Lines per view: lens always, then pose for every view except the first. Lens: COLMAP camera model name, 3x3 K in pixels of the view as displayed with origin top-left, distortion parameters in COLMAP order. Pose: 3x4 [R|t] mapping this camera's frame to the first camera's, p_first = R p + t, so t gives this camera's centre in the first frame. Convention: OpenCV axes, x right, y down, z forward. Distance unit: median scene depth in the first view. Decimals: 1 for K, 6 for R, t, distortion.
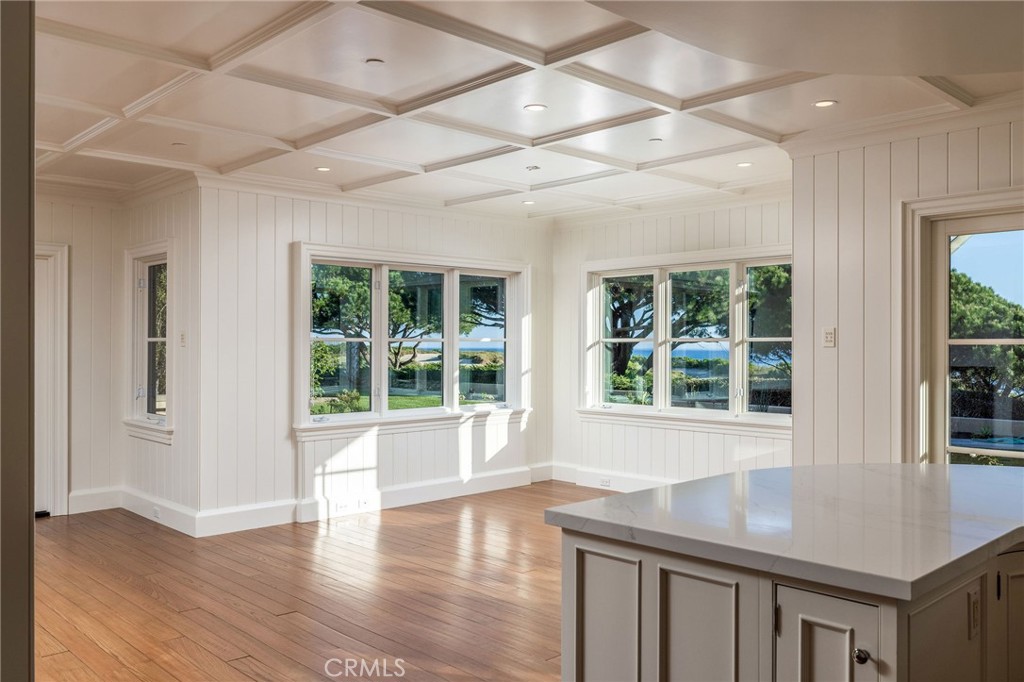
lens RADIAL K [[833.6, 0, 511.9], [0, 833.6, 341.2], [0, 0, 1]] dist [0.001515, 0.000103]
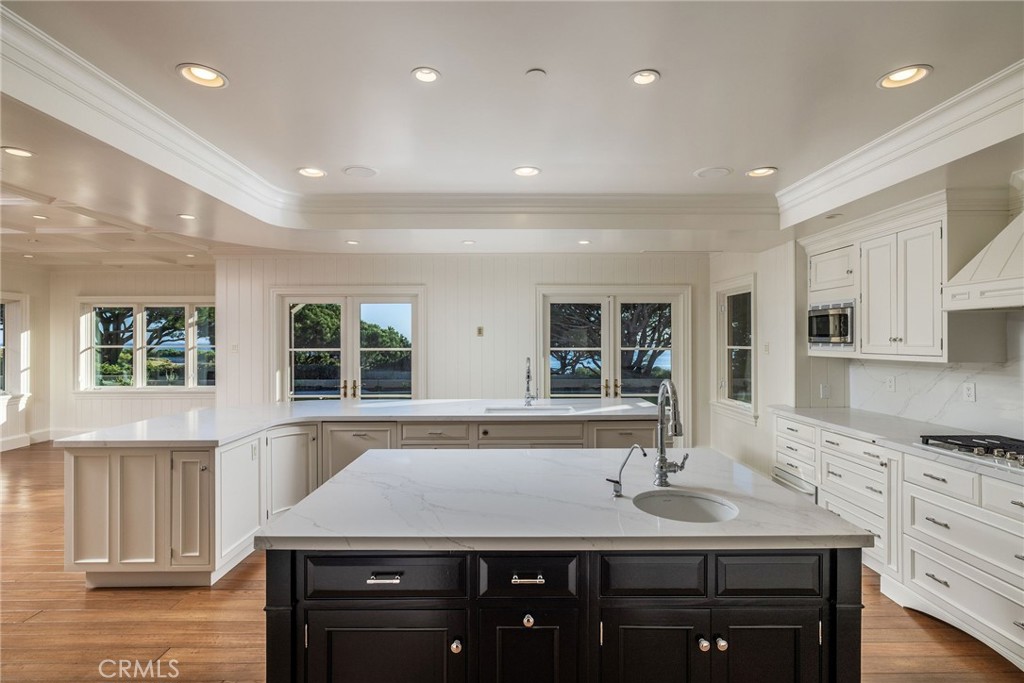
lens RADIAL K [[483.3, 0, 512.2], [0, 483.3, 339.3], [0, 0, 1]] dist [0.003958, 0.000663]
pose [[0.684679, -0.005552, 0.728824, -0.017374], [0.001129, 0.999978, 0.006557, -0.019710], [-0.728844, -0.003666, 0.684670, -0.202820]]
